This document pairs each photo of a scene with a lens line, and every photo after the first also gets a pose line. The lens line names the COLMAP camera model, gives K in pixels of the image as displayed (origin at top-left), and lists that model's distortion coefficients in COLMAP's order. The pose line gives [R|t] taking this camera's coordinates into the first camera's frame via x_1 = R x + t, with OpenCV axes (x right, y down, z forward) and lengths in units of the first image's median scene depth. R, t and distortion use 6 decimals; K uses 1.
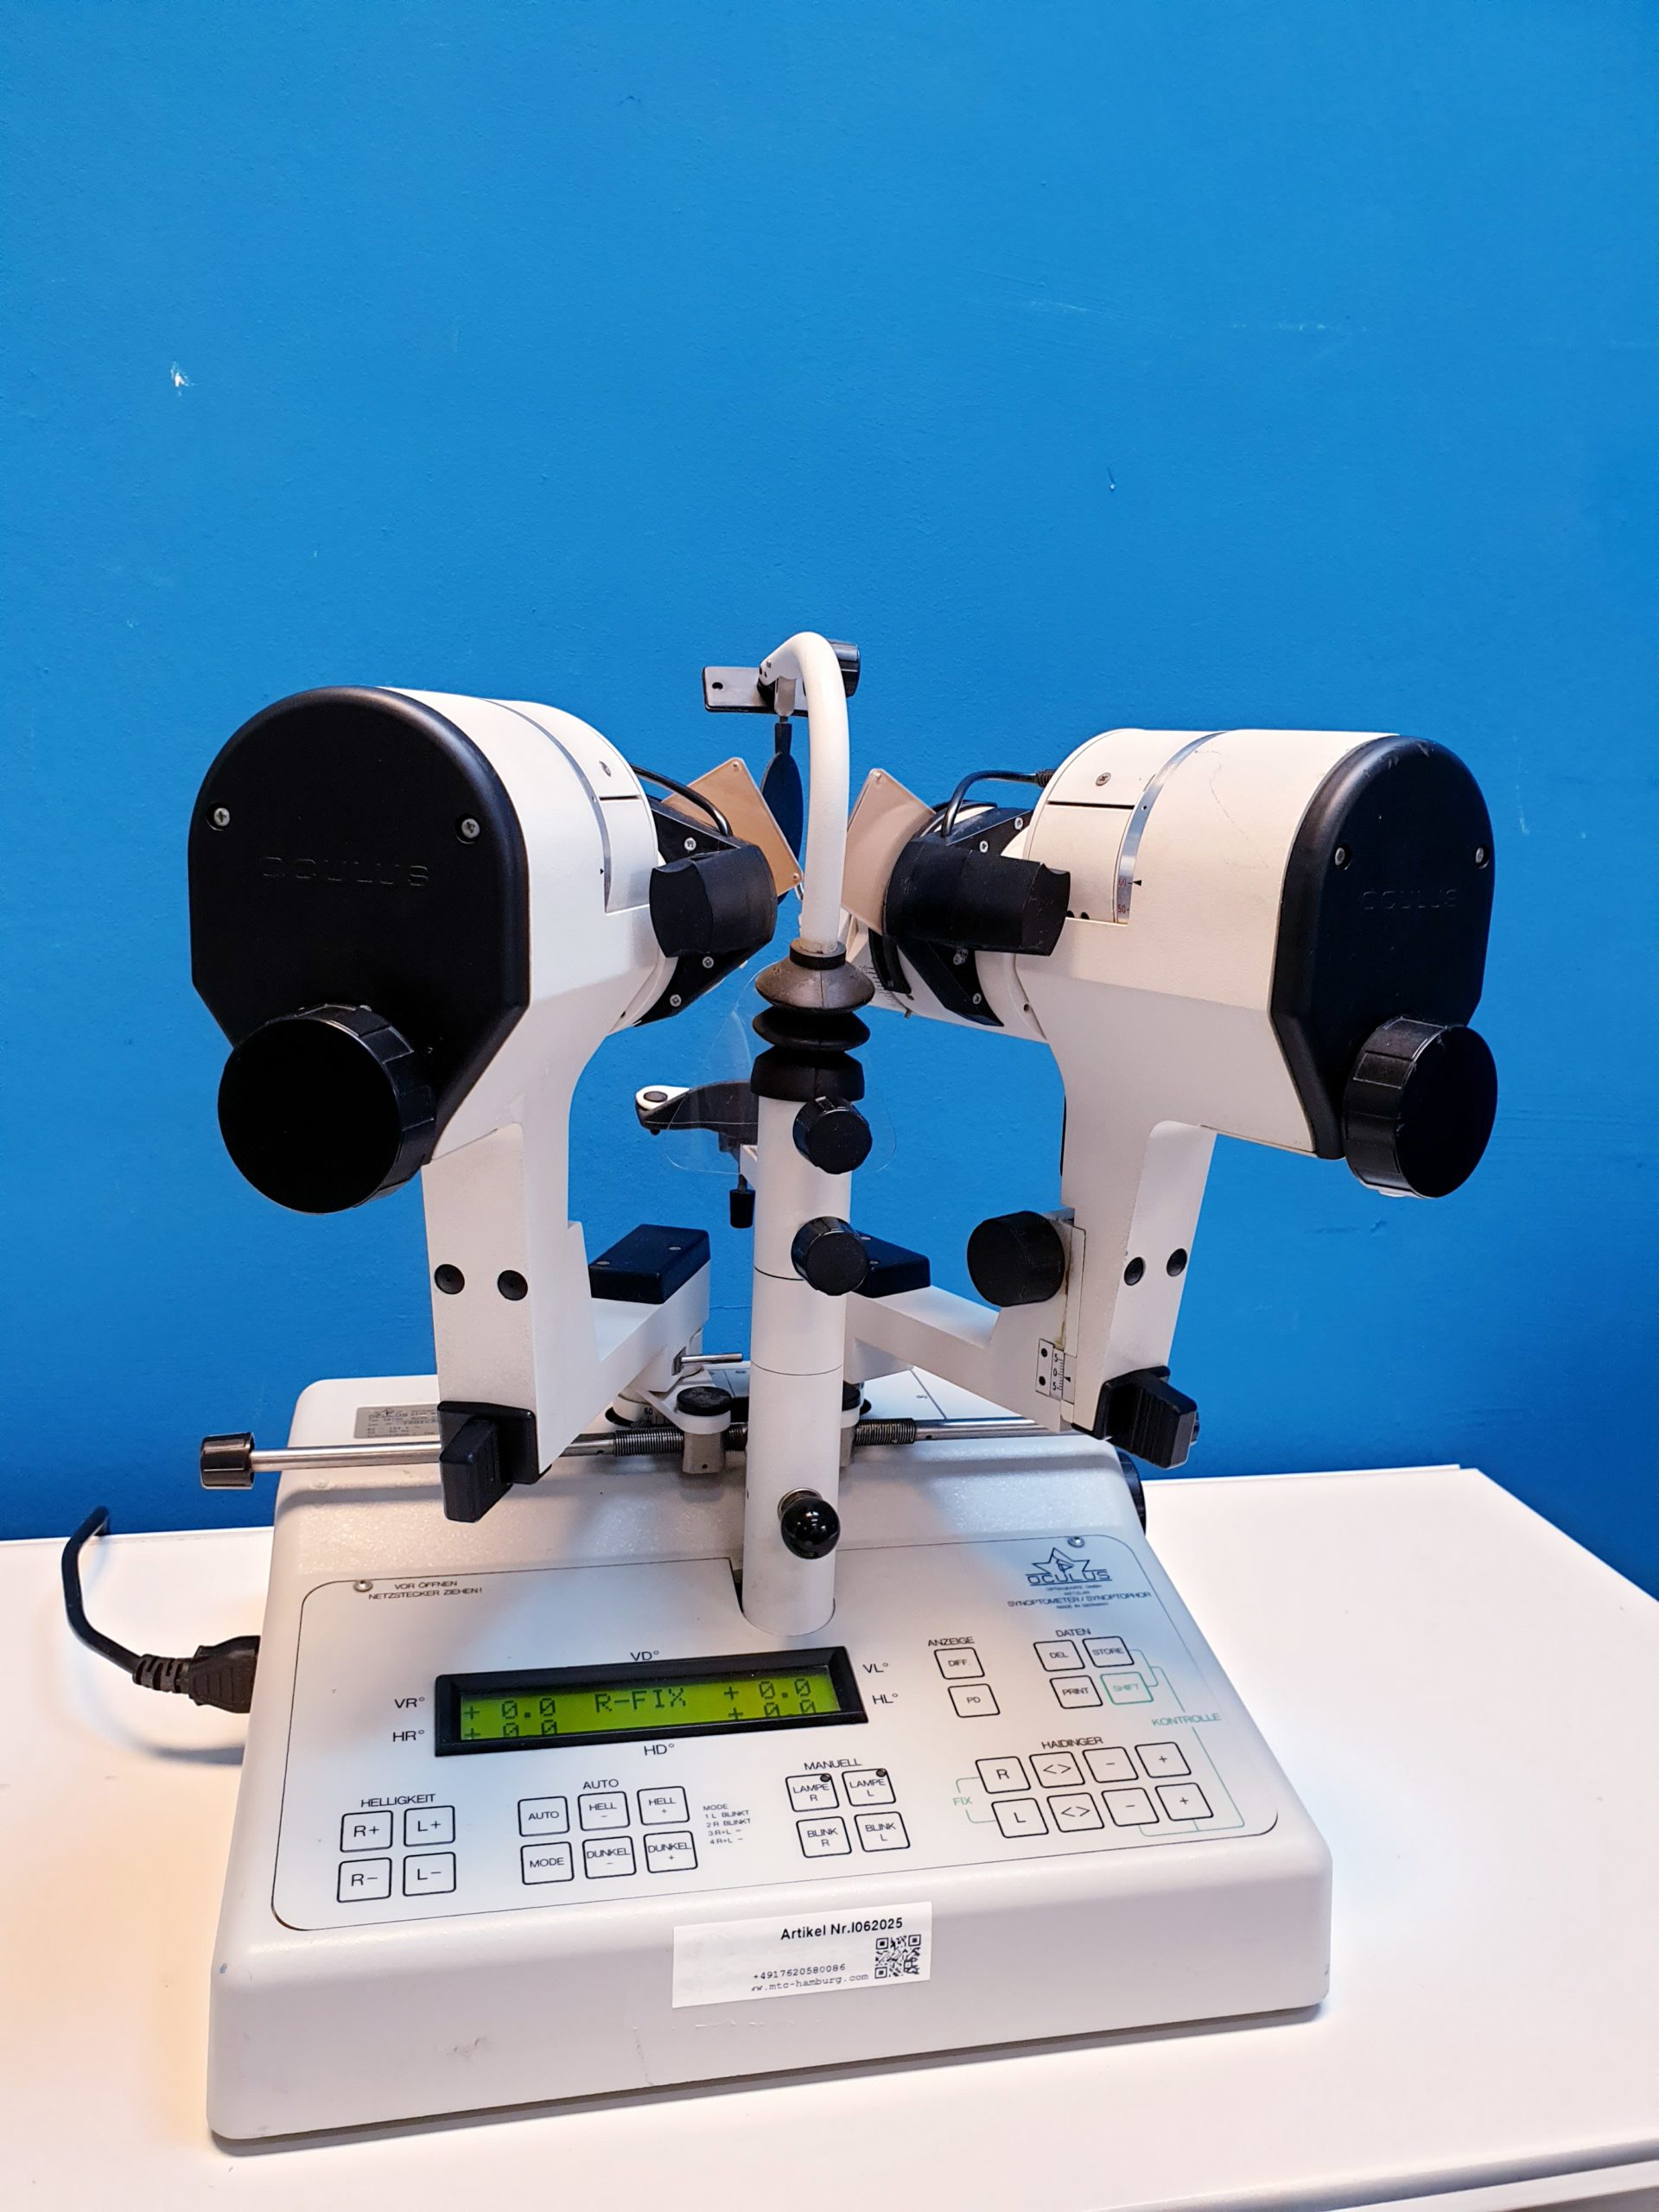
lens RADIAL K [[1758.1, 0, 816.3], [0, 1758.1, 1120.5], [0, 0, 1]] dist [-0.000498, 0.004247]
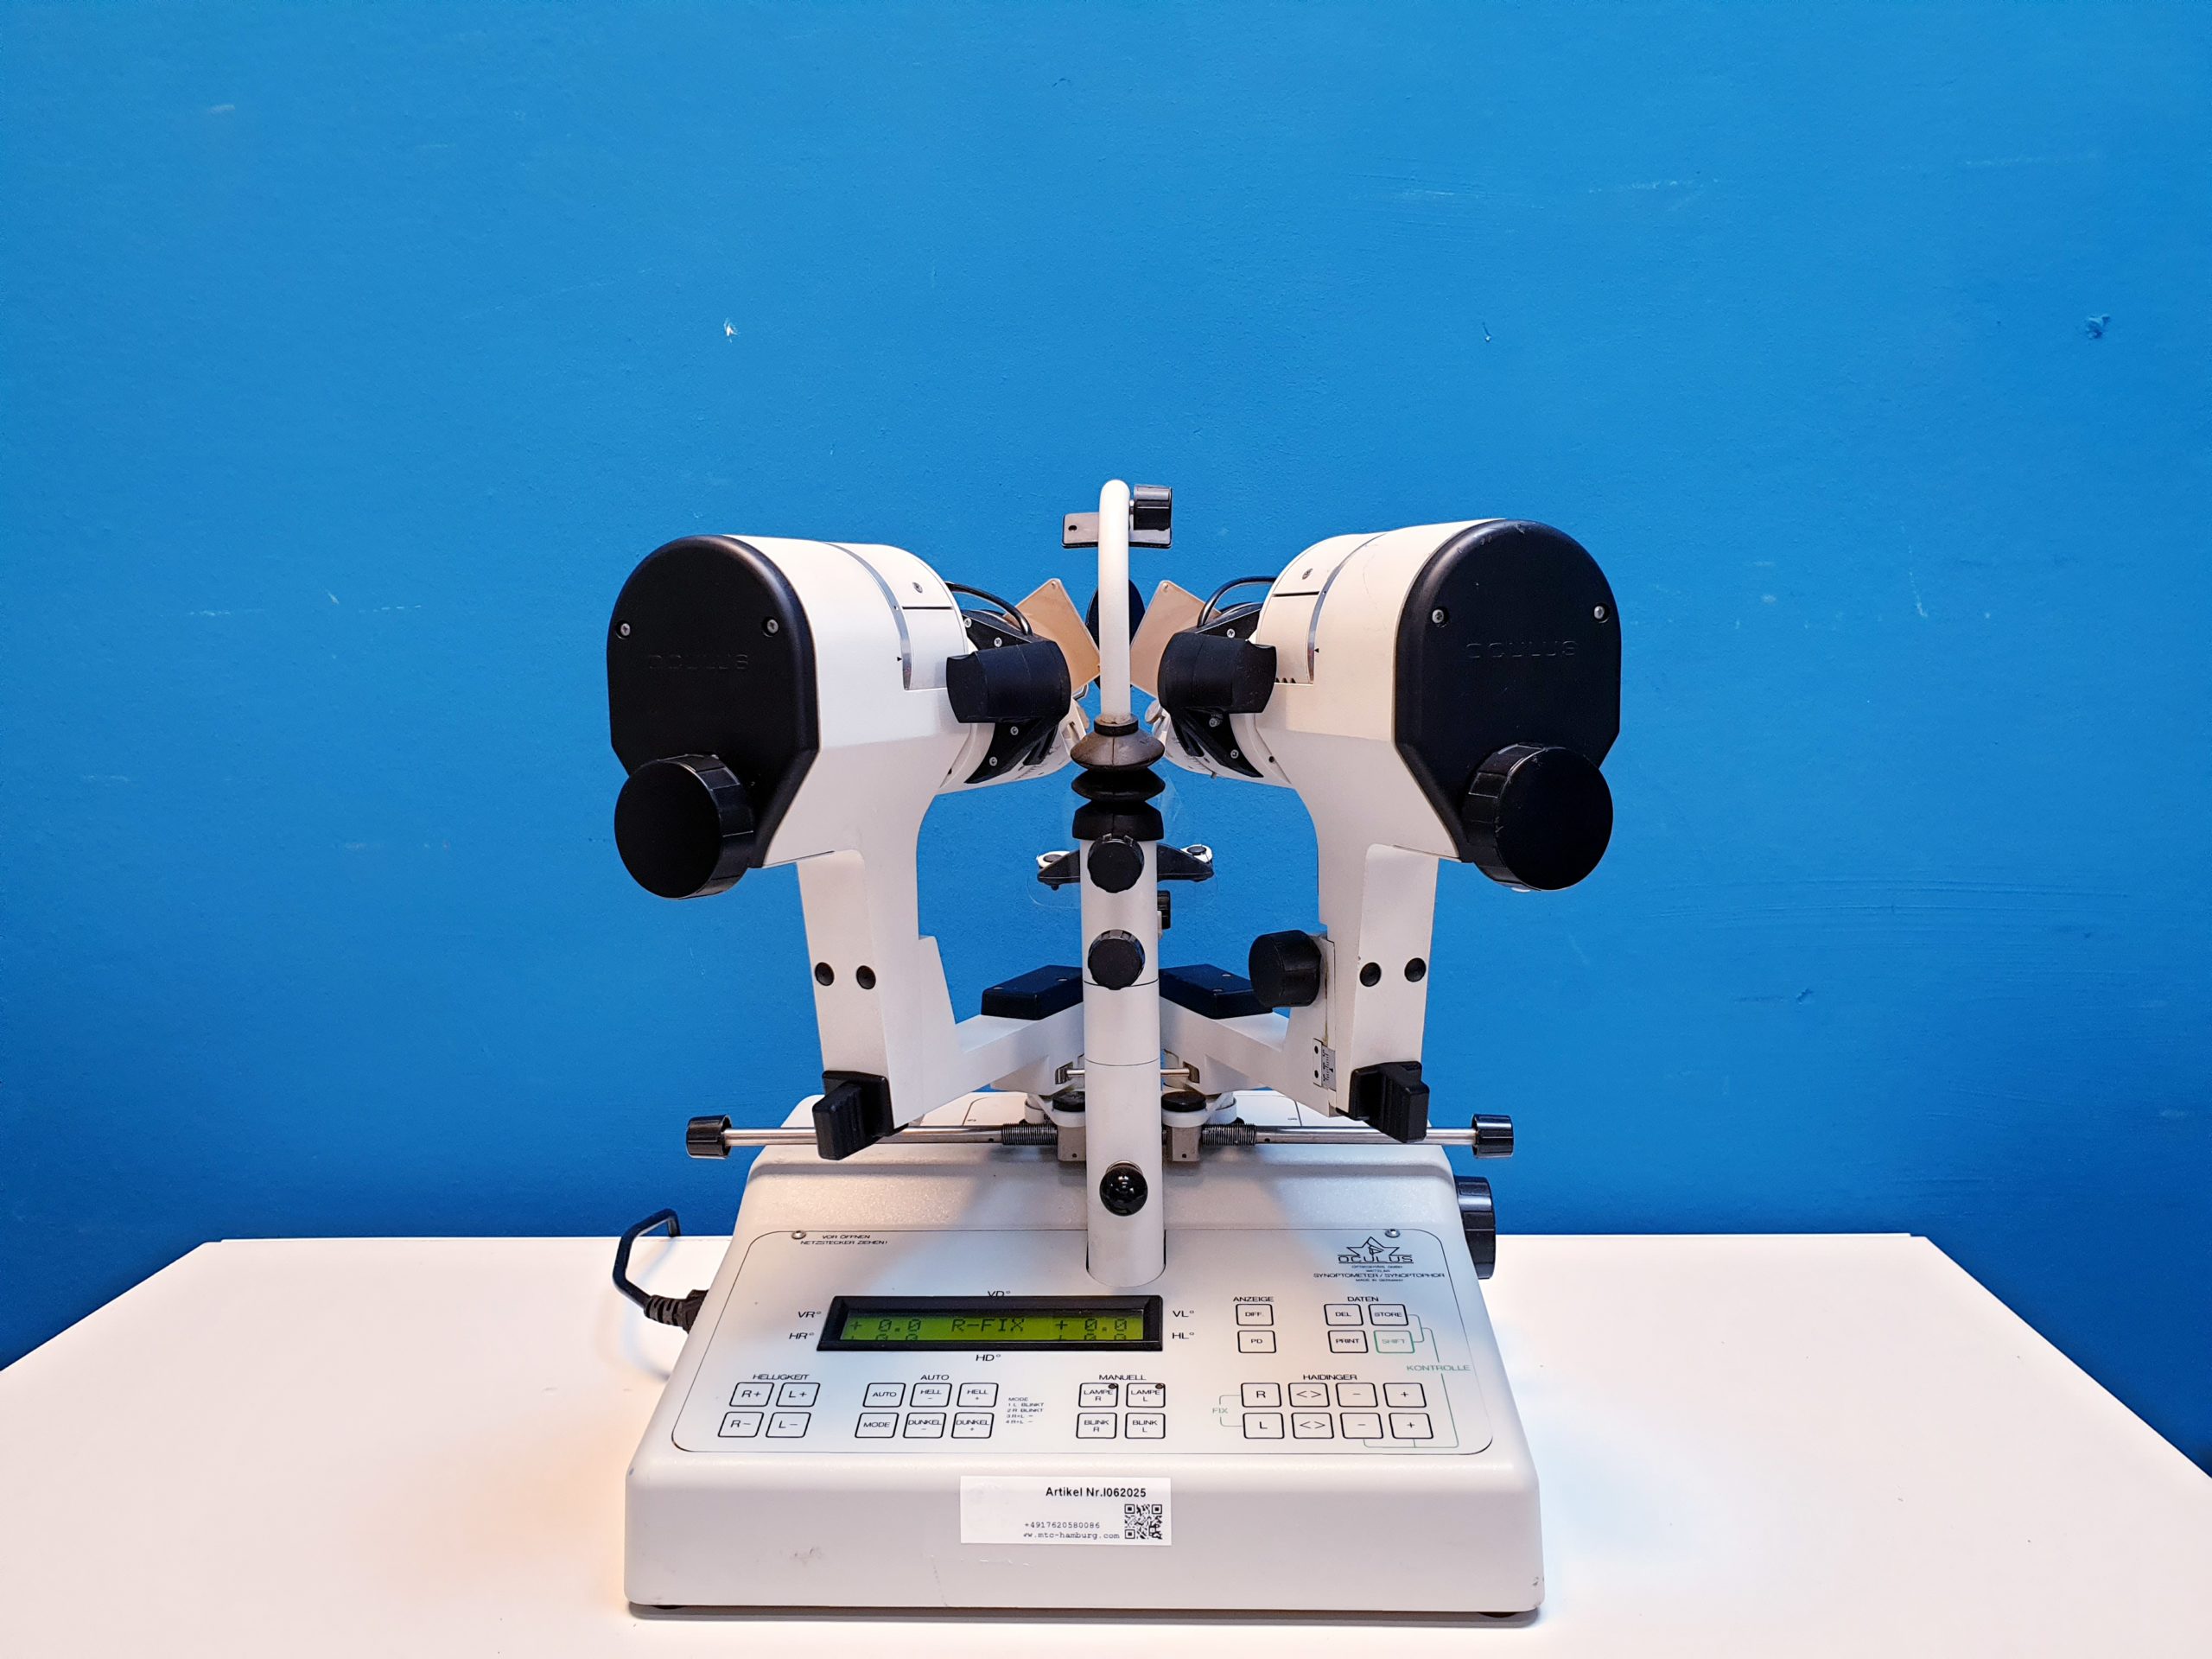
lens RADIAL K [[1758.1, 0, 1098.5], [0, 1758.1, 811.3], [0, 0, 1]] dist [-0.000498, 0.004247]
pose [[0.965949, -0.028124, -0.257200, 0.312782], [0.002344, 0.994985, -0.099996, 0.093843], [0.258723, 0.095988, 0.961171, -0.214880]]
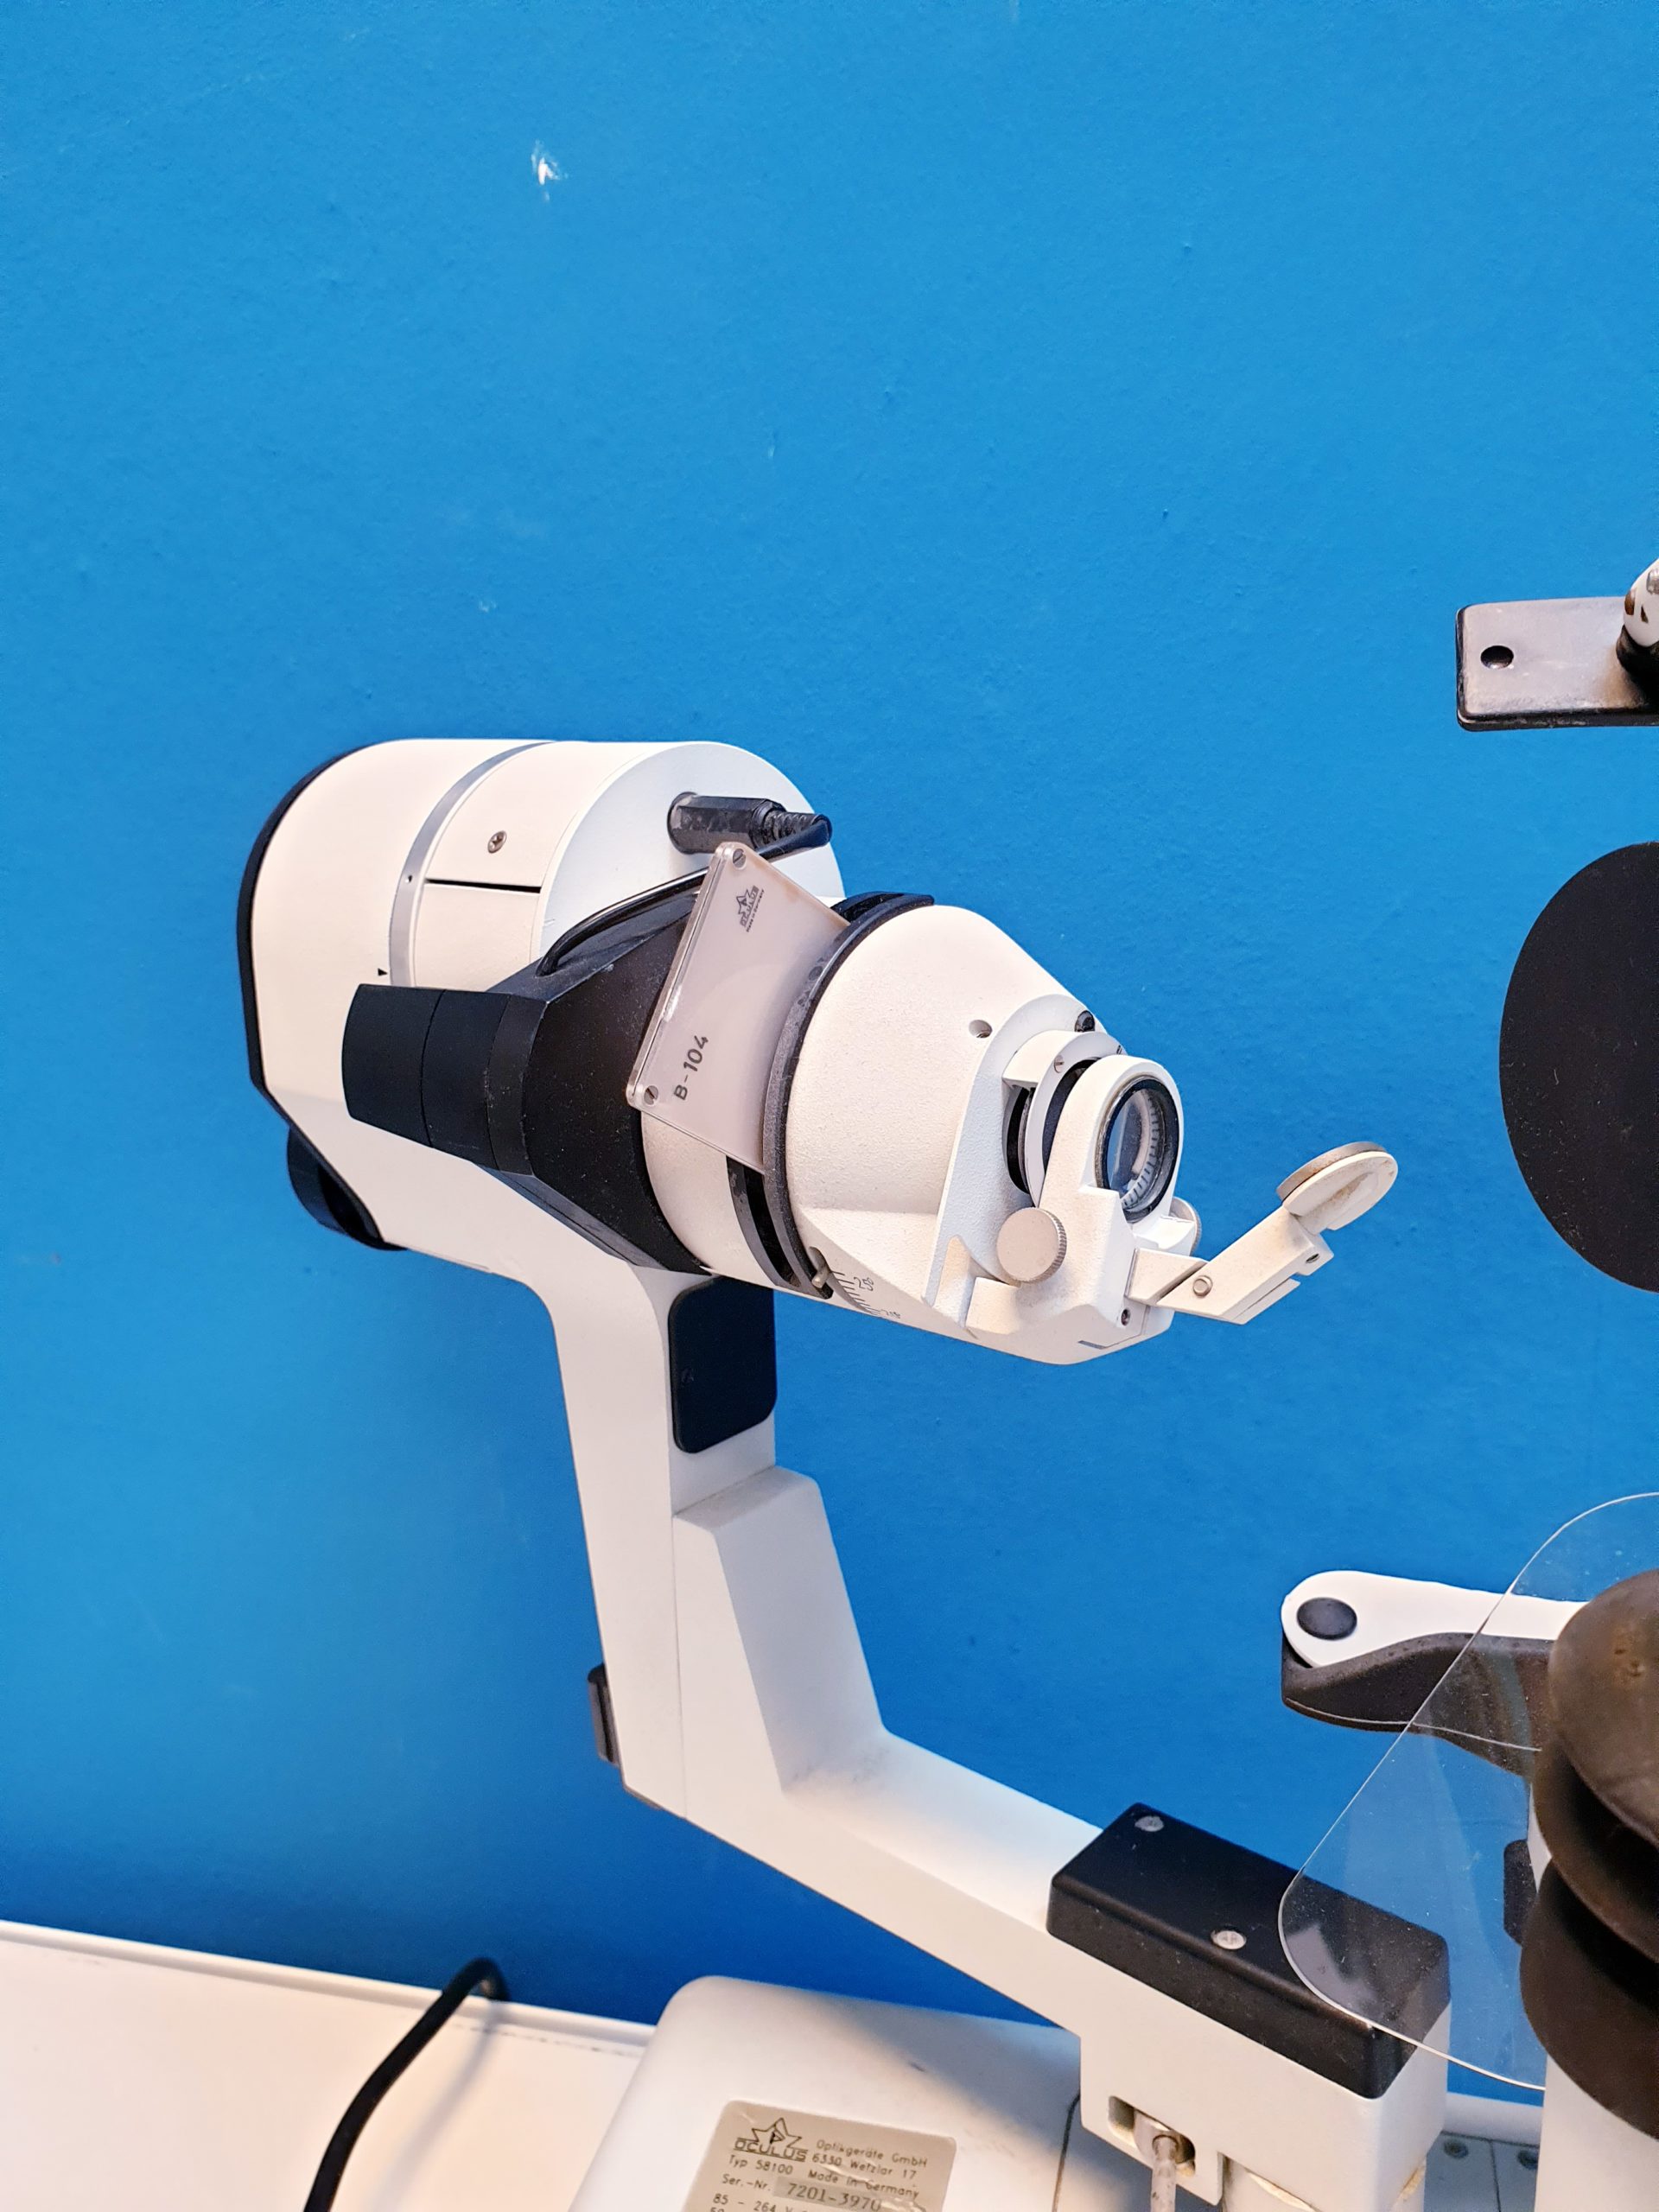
lens RADIAL K [[1758.1, 0, 858.4], [0, 1758.1, 1105.6], [0, 0, 1]] dist [-0.000498, 0.004247]
pose [[0.896388, 0.043874, -0.441094, -0.012783], [-0.035542, 0.999000, 0.027138, -0.180270], [0.441843, -0.008649, 0.897051, 0.695623]]
